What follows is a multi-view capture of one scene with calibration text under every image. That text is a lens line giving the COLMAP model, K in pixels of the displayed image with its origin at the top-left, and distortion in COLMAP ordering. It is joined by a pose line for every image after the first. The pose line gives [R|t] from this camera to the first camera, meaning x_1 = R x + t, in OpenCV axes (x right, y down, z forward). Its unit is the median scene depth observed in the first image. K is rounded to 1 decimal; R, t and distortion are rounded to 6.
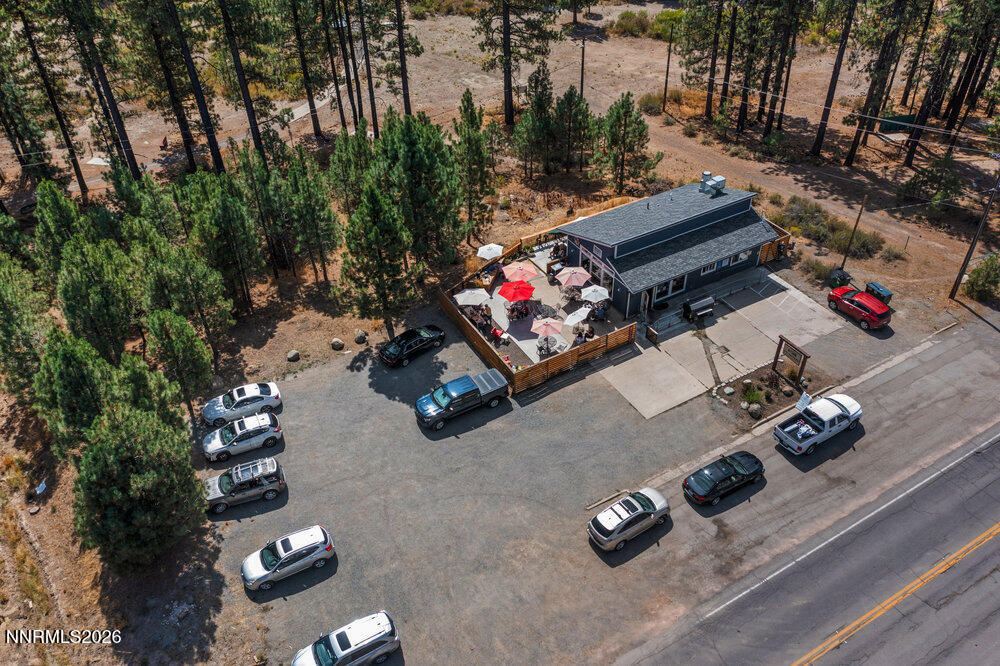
lens RADIAL K [[786.6, 0, 498.0], [0, 786.6, 339.3], [0, 0, 1]] dist [-0.015414, 0.001104]
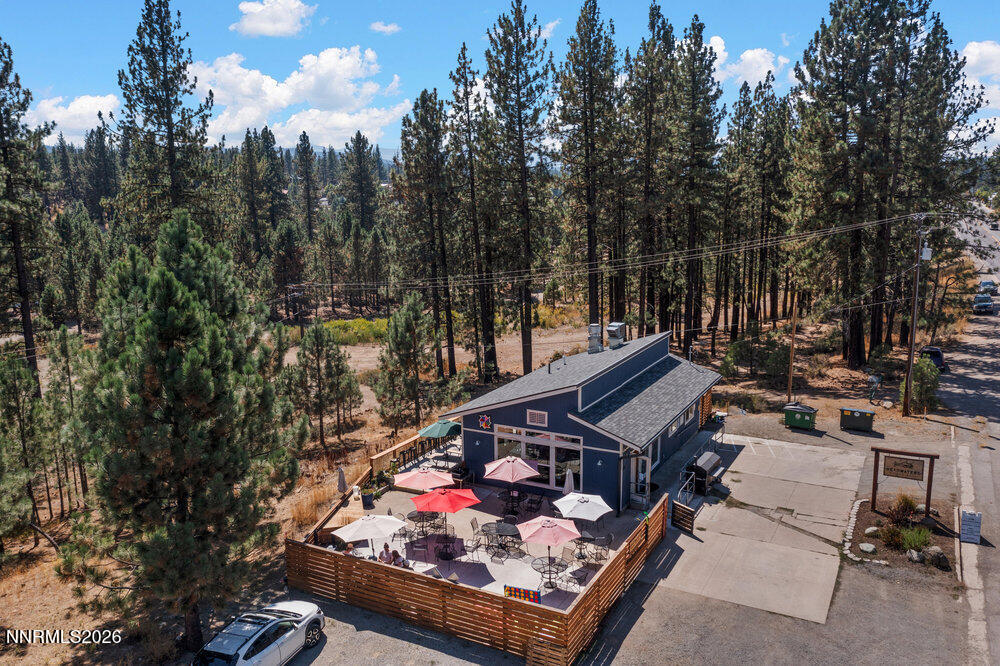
lens RADIAL K [[786.6, 0, 499.3], [0, 786.6, 331.9], [0, 0, 1]] dist [-0.015414, 0.001104]
pose [[0.854945, -0.084723, 0.511754, -0.216982], [0.328481, 0.851979, -0.407716, 0.073370], [-0.401460, 0.516676, 0.756225, 0.564908]]
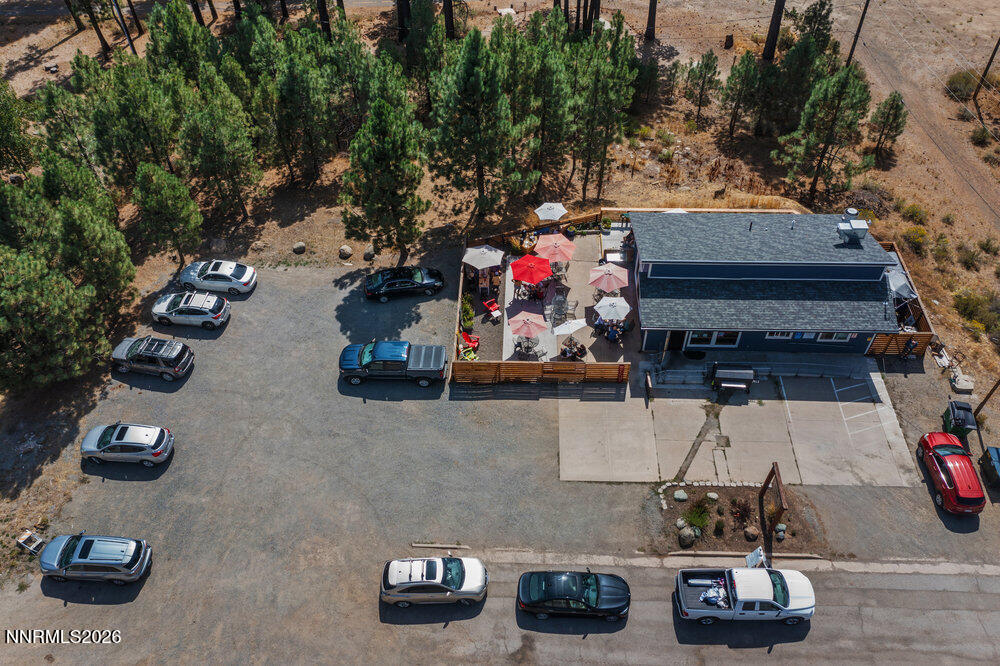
lens RADIAL K [[786.6, 0, 499.4], [0, 786.6, 334.1], [0, 0, 1]] dist [-0.015414, 0.001104]
pose [[0.846032, 0.398599, -0.354045, 0.341019], [-0.337834, 0.914562, 0.222359, -0.184826], [0.412429, -0.068515, 0.908410, 0.225770]]
